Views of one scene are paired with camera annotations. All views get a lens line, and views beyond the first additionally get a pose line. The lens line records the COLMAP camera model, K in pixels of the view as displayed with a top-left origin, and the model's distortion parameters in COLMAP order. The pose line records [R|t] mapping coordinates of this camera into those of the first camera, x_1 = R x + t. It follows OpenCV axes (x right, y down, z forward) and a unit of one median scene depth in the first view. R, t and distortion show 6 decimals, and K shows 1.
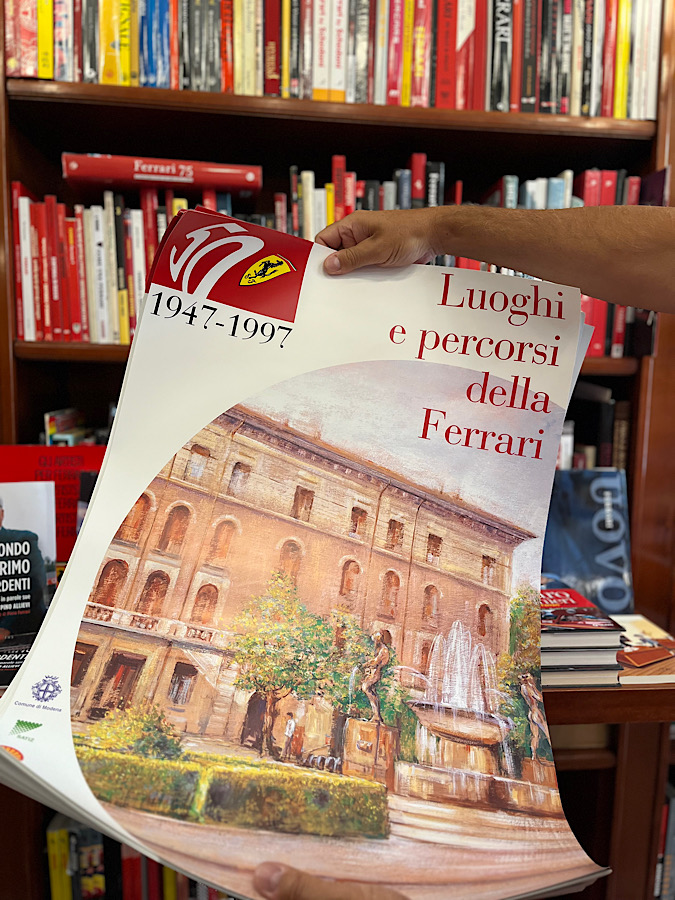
lens RADIAL K [[681.8, 0, 338.4], [0, 681.8, 452.0], [0, 0, 1]] dist [0.099433, -0.138669]
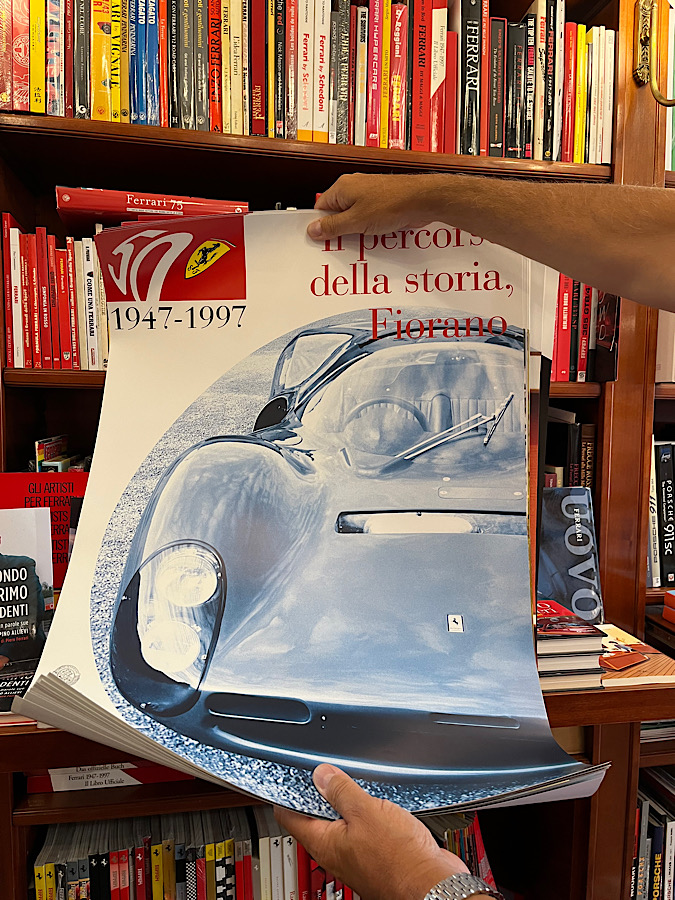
lens RADIAL K [[681.8, 0, 337.6], [0, 681.8, 455.0], [0, 0, 1]] dist [0.099433, -0.138669]
pose [[0.996748, -0.013662, 0.079418, -0.064132], [0.016726, 0.999136, -0.038043, 0.010721], [-0.078830, 0.039248, 0.996115, -0.032994]]
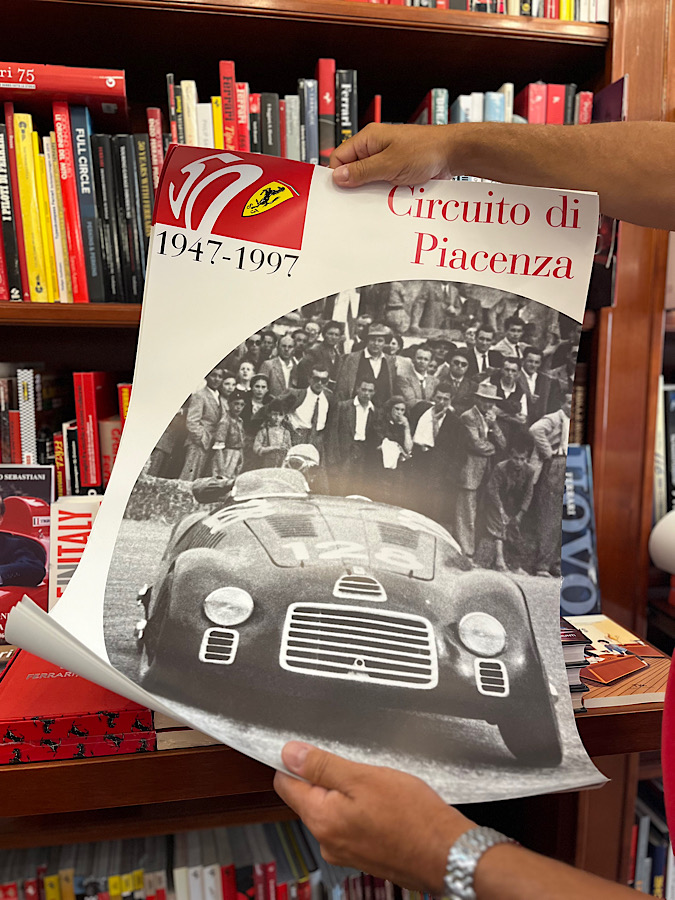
lens RADIAL K [[681.8, 0, 331.5], [0, 681.8, 456.5], [0, 0, 1]] dist [0.099433, -0.138669]
pose [[0.997971, -0.029733, 0.056300, 0.063448], [0.028549, 0.999356, 0.021729, 0.015727], [-0.056910, -0.020078, 0.998177, 0.183007]]
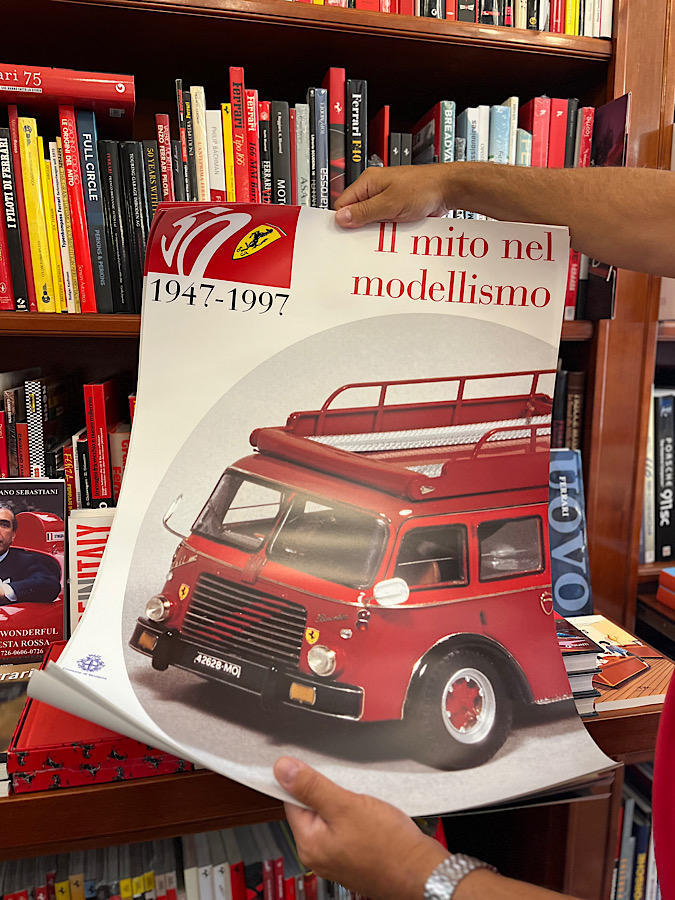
lens RADIAL K [[681.8, 0, 339.3], [0, 681.8, 457.0], [0, 0, 1]] dist [0.099433, -0.138669]
pose [[0.991727, -0.036931, 0.122937, 0.003250], [0.030051, 0.997901, 0.057356, -0.026151], [-0.124797, -0.053187, 0.990756, 0.178648]]
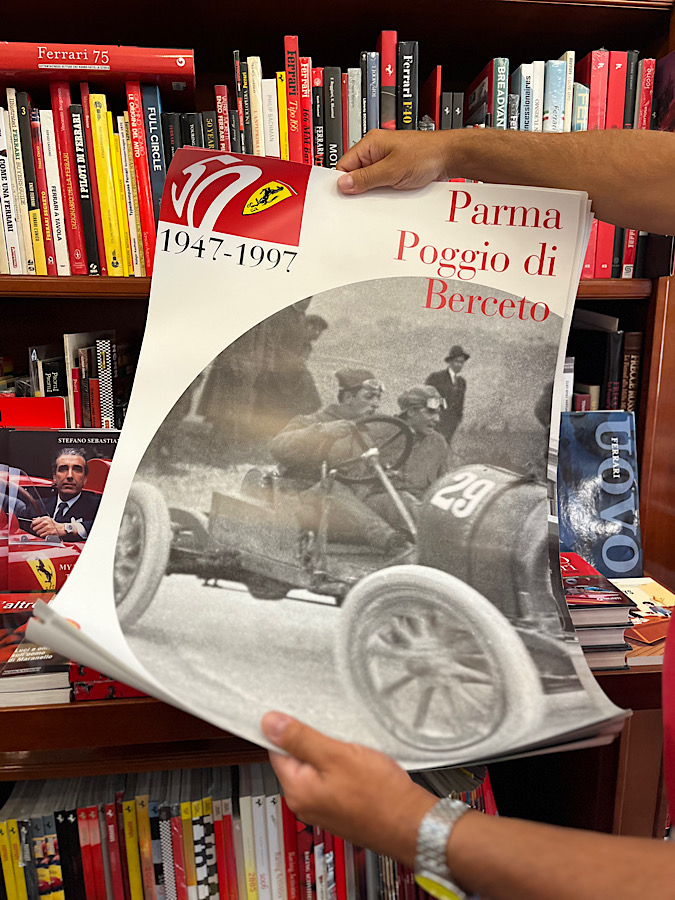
lens RADIAL K [[681.8, 0, 336.5], [0, 681.8, 450.2], [0, 0, 1]] dist [0.099433, -0.138669]
pose [[0.999739, -0.022450, -0.004290, 0.047332], [0.022728, 0.996310, 0.082758, -0.005754], [0.002416, -0.082834, 0.996560, 0.141386]]
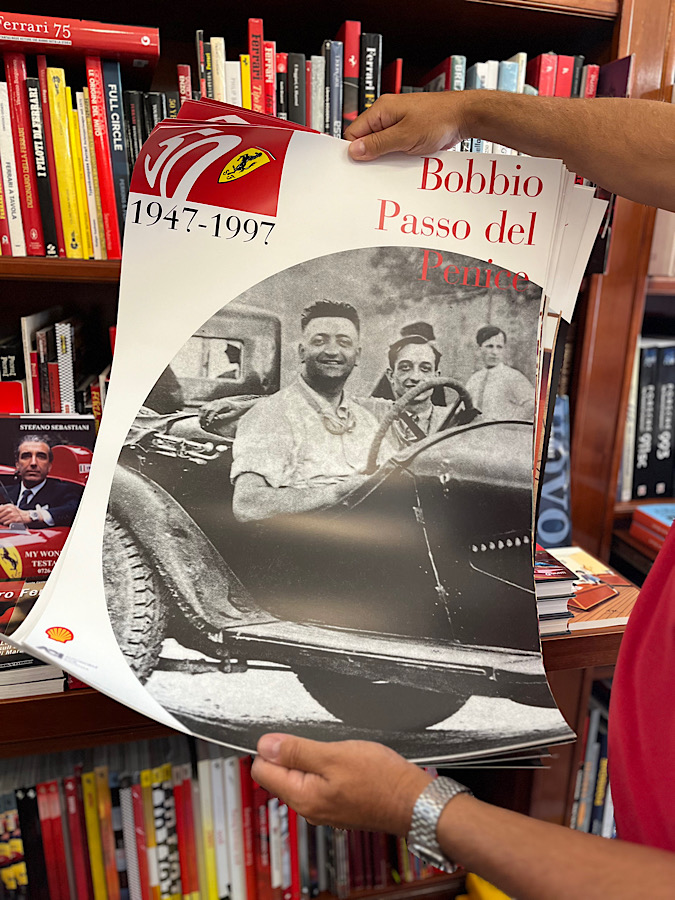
lens RADIAL K [[681.8, 0, 333.7], [0, 681.8, 450.8], [0, 0, 1]] dist [0.099433, -0.138669]
pose [[0.990959, -0.028515, 0.131098, -0.030095], [0.008424, 0.988448, 0.151324, -0.048910], [-0.133899, -0.148852, 0.979752, 0.113767]]
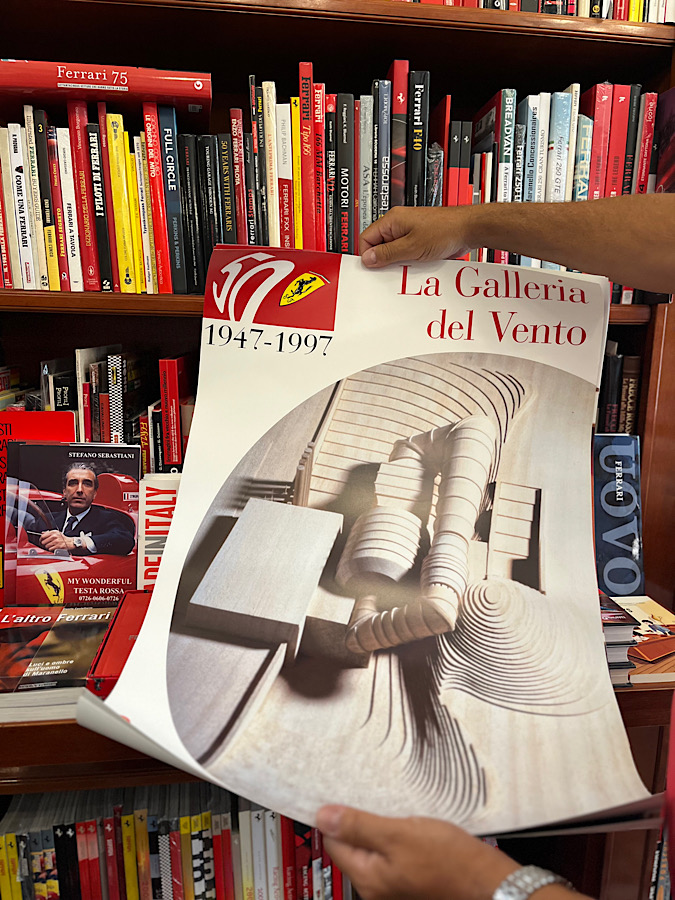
lens RADIAL K [[681.8, 0, 337.2], [0, 681.8, 452.5], [0, 0, 1]] dist [0.099433, -0.138669]
pose [[0.999725, -0.008597, 0.021820, 0.016520], [0.007048, 0.997513, 0.070128, -0.015065], [-0.022369, -0.069955, 0.997299, 0.128810]]
